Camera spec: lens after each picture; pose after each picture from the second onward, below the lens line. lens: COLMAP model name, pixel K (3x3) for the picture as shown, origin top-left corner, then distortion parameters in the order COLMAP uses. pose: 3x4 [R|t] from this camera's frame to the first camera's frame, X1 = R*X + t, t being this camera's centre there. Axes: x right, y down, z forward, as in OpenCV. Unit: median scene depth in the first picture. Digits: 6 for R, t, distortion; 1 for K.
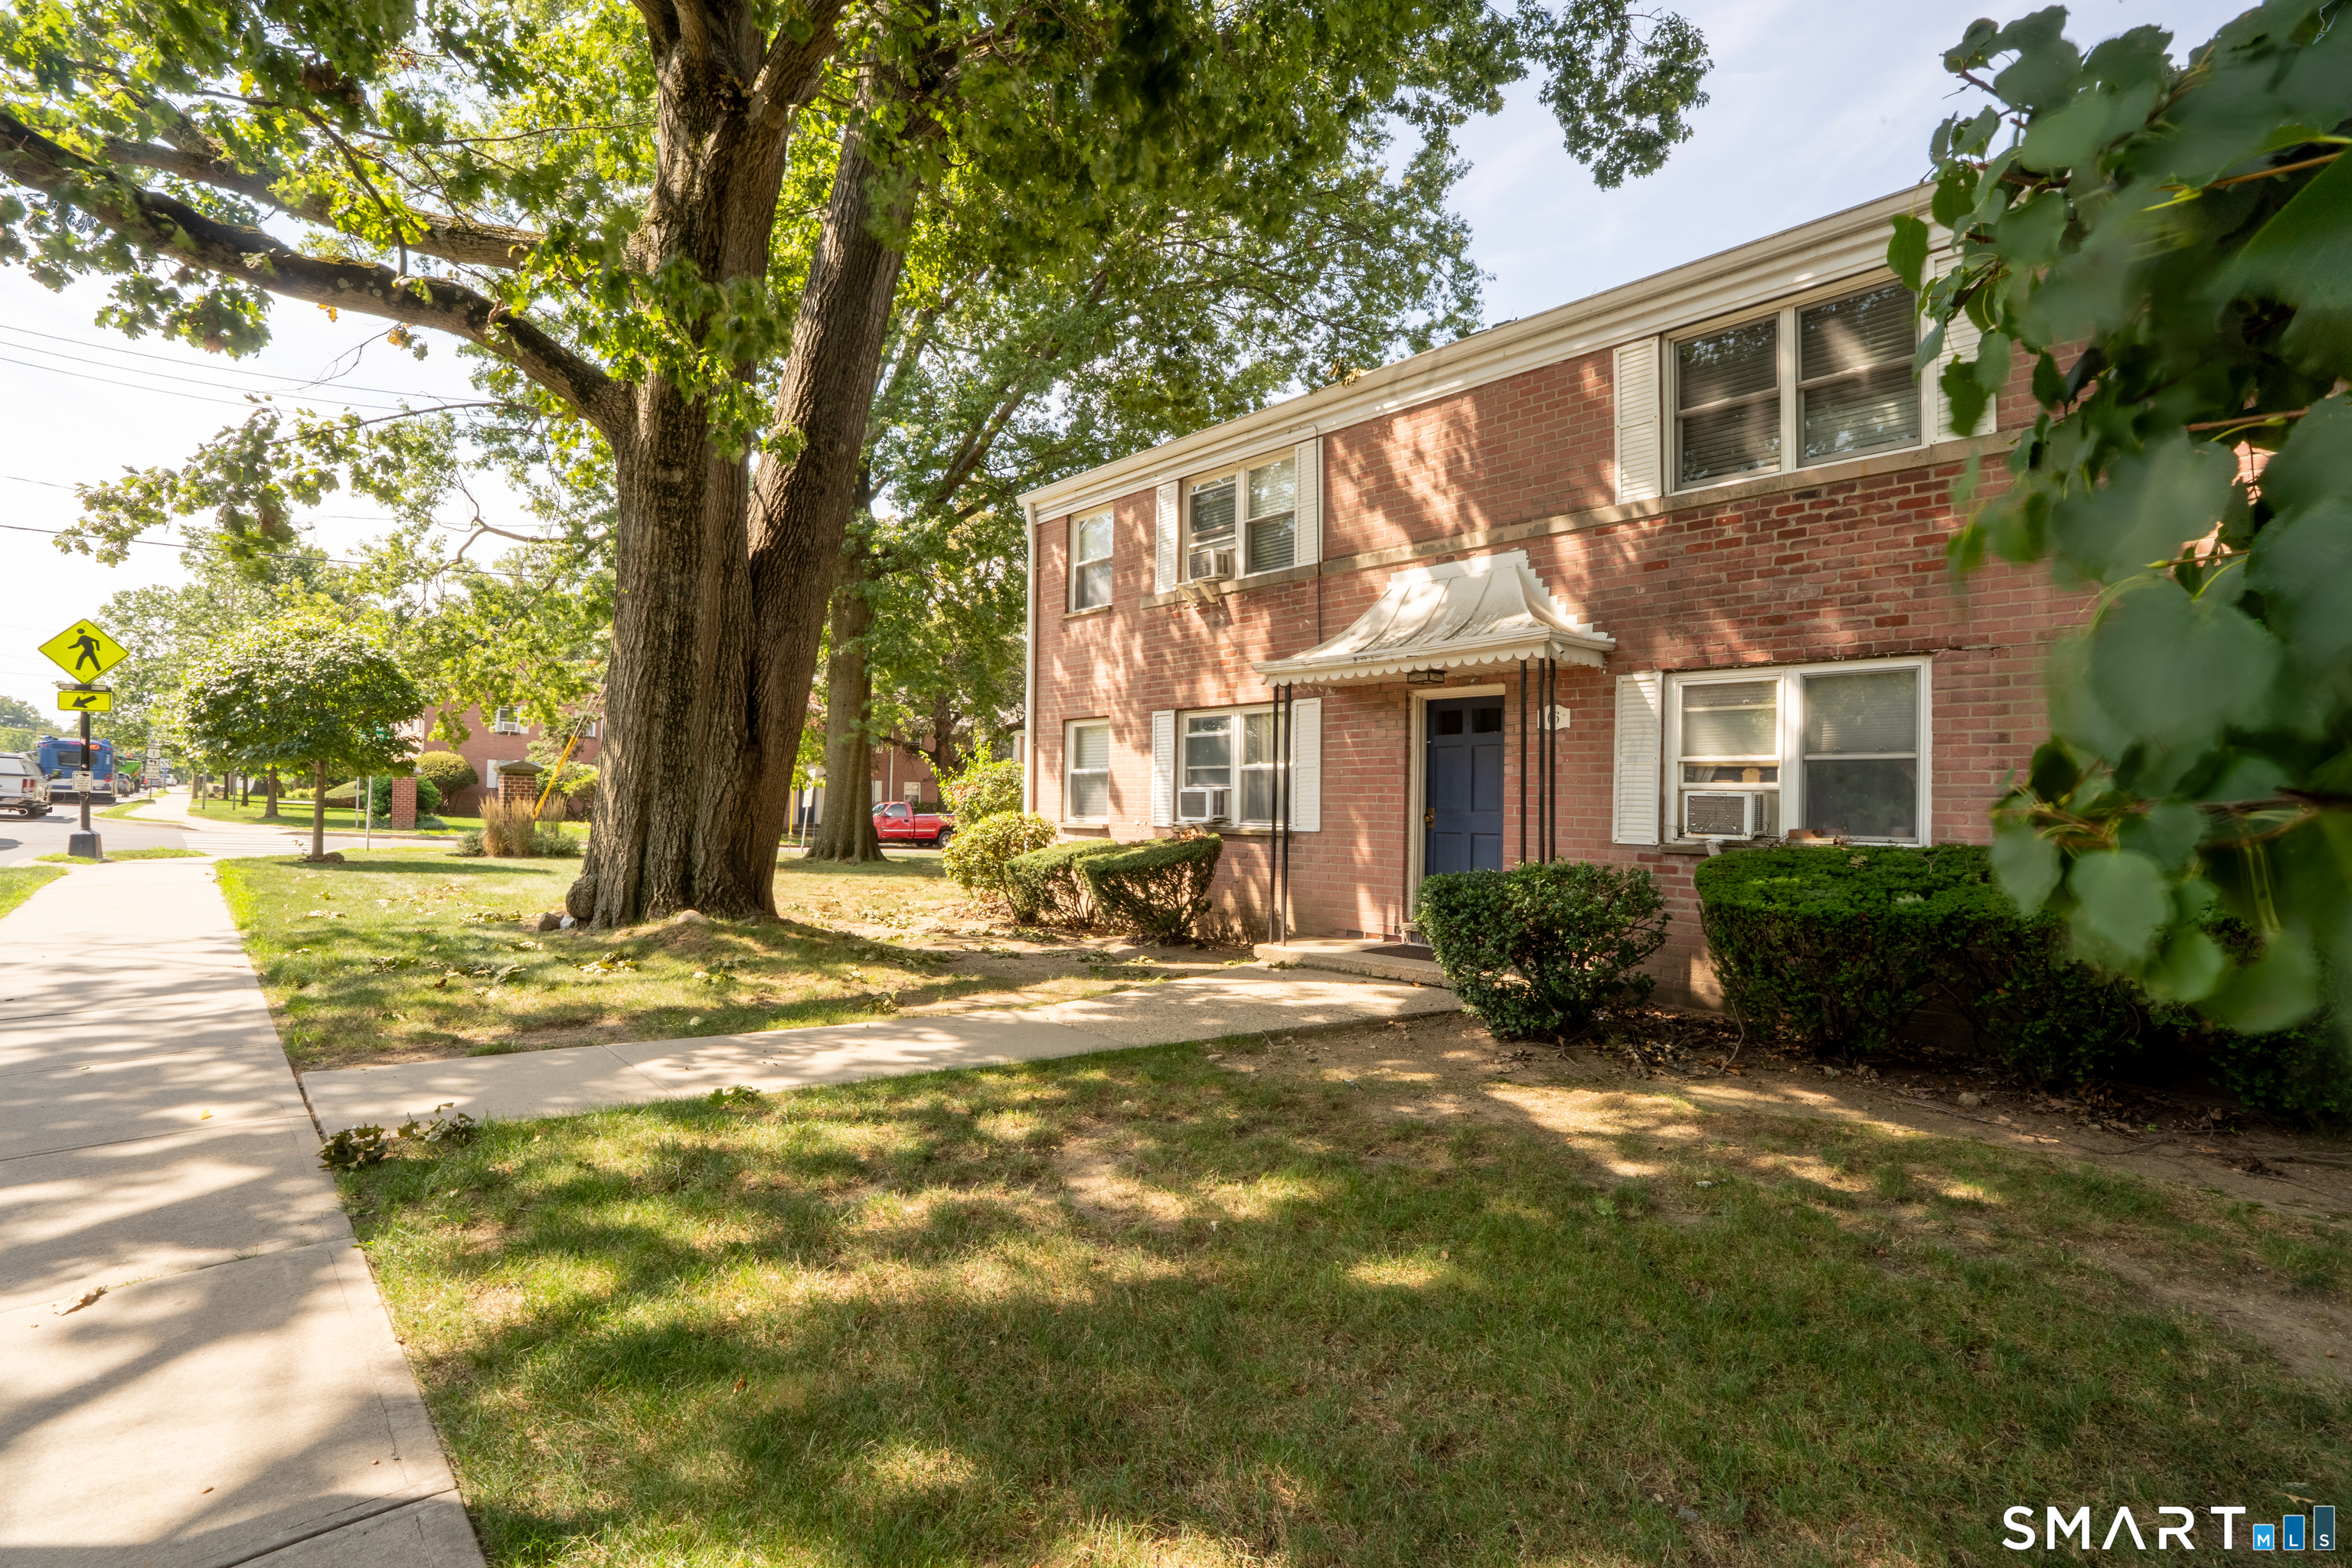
lens RADIAL K [[1118.6, 0, 1175.8], [0, 1118.6, 786.8], [0, 0, 1]] dist [-0.003841, 0.001022]
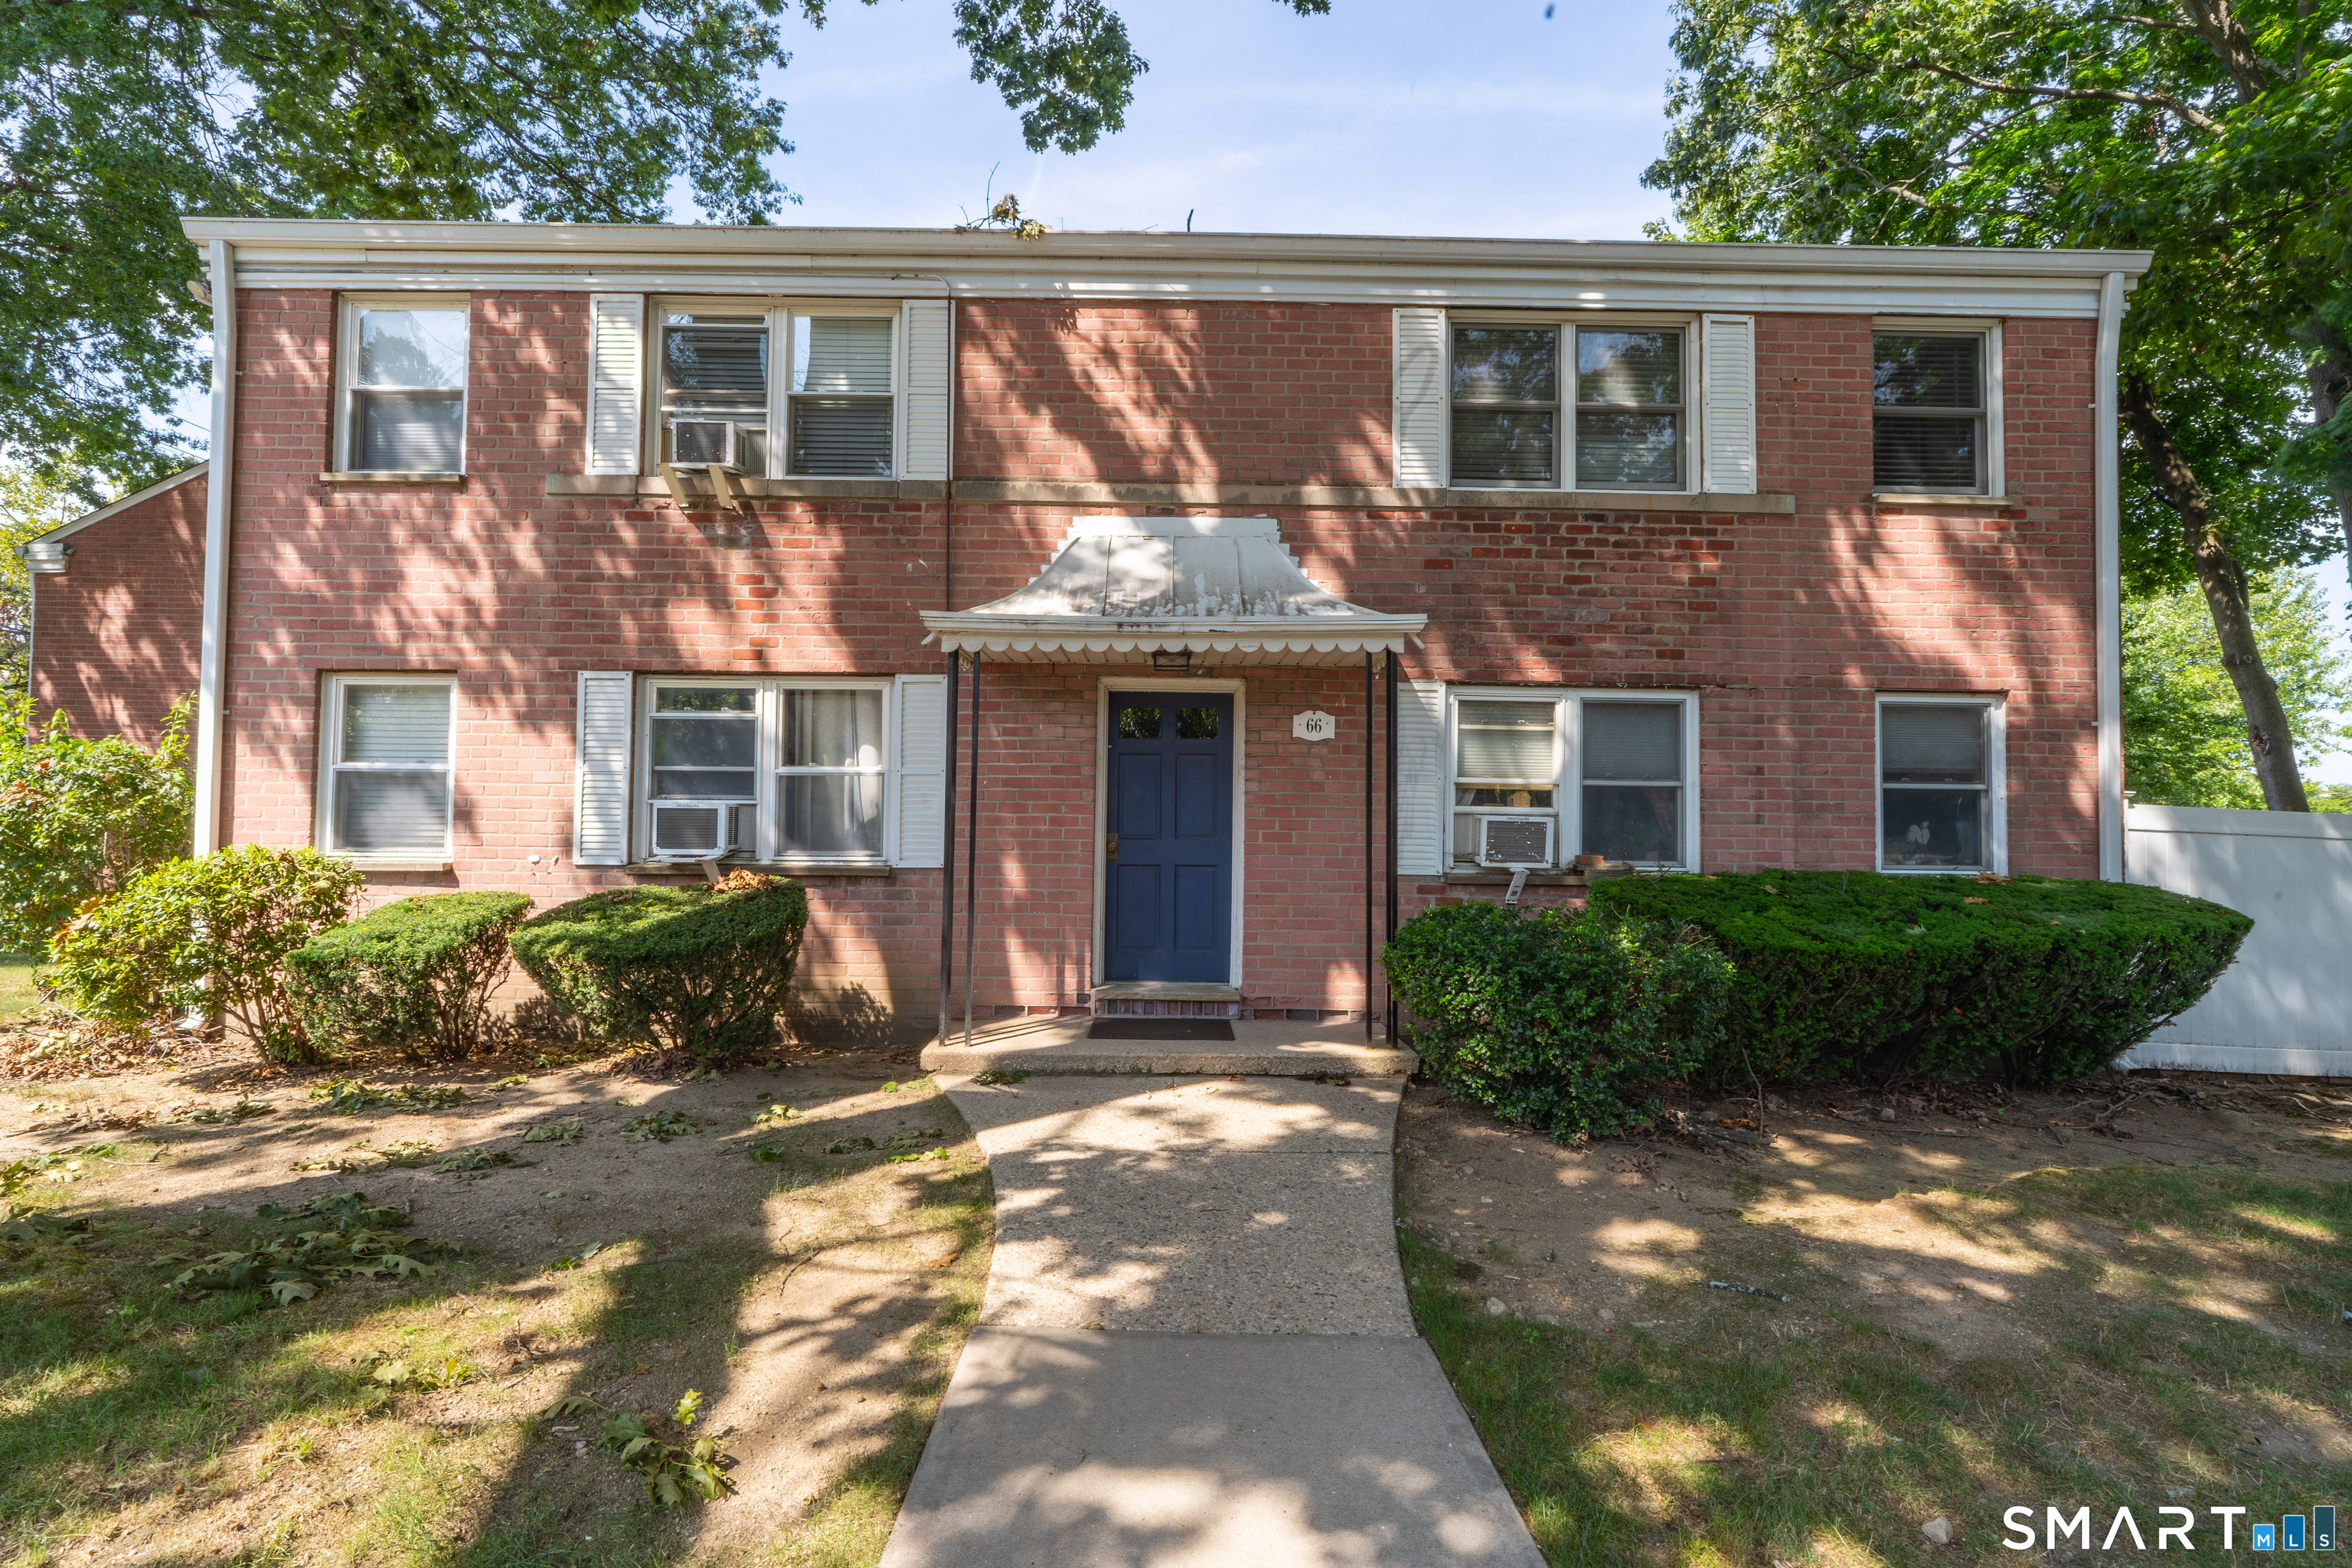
lens RADIAL K [[1100.4, 0, 1175.7], [0, 1100.4, 798.0], [0, 0, 1]] dist [0.005479, -0.000335]
pose [[0.663358, 0.013818, 0.748175, -0.321165], [-0.014270, 0.999881, -0.005814, -0.001543], [-0.748166, -0.006820, 0.663476, 0.494951]]
